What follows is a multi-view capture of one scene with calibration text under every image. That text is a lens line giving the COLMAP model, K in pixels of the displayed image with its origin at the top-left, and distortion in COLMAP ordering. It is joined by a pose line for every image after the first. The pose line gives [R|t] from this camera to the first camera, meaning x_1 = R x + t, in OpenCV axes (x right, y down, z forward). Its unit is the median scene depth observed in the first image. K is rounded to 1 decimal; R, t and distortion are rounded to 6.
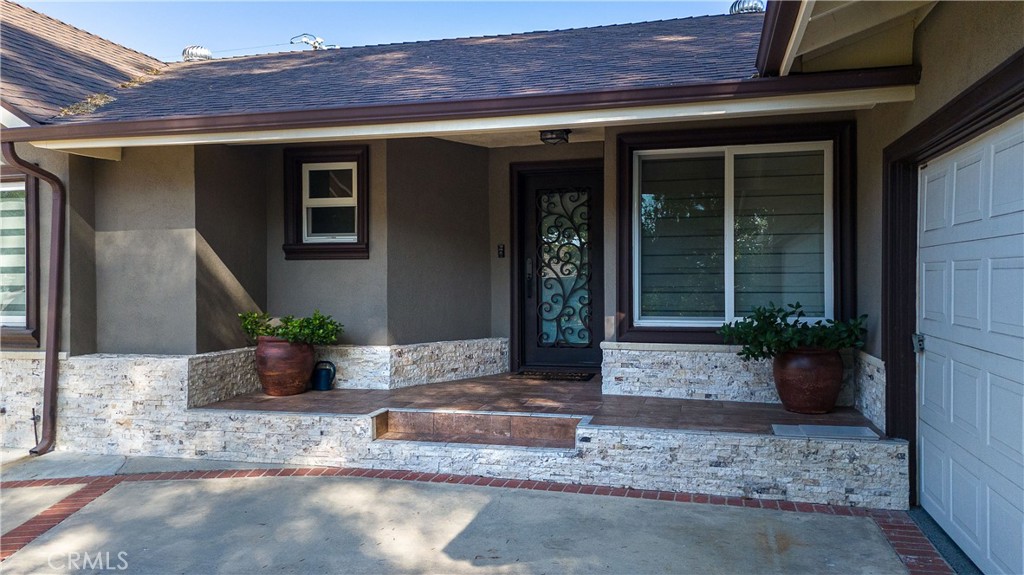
lens RADIAL K [[736.0, 0, 512.0], [0, 736.0, 287.5], [0, 0, 1]] dist [0.061812, -0.002340]
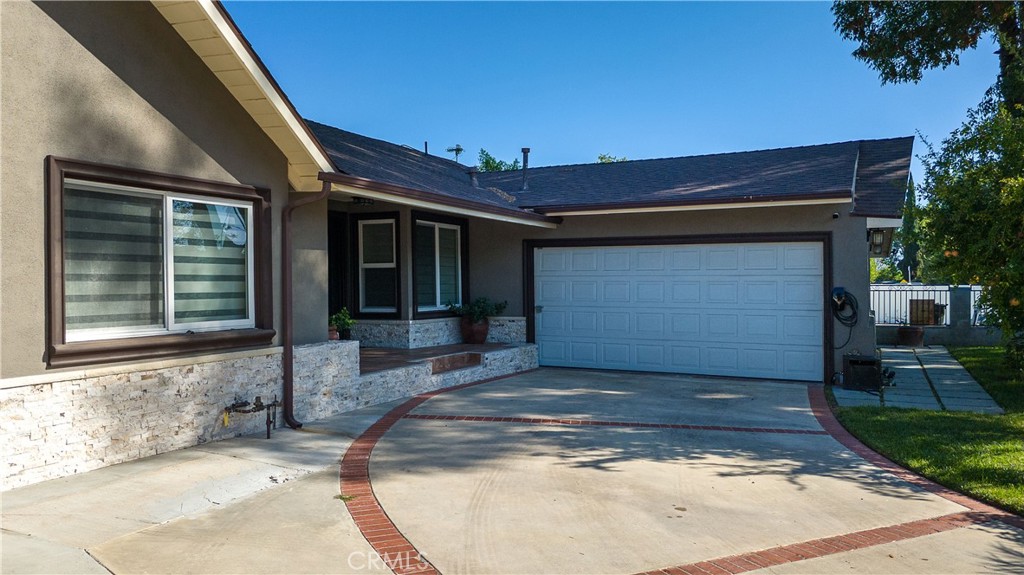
lens RADIAL K [[736.0, 0, 512.0], [0, 736.0, 287.5], [0, 0, 1]] dist [0.061812, -0.002340]
pose [[0.200168, -0.000058, 0.979762, -1.626225], [0.008687, 0.999961, -0.001716, -0.004306], [-0.979723, 0.008855, 0.200161, 0.373642]]
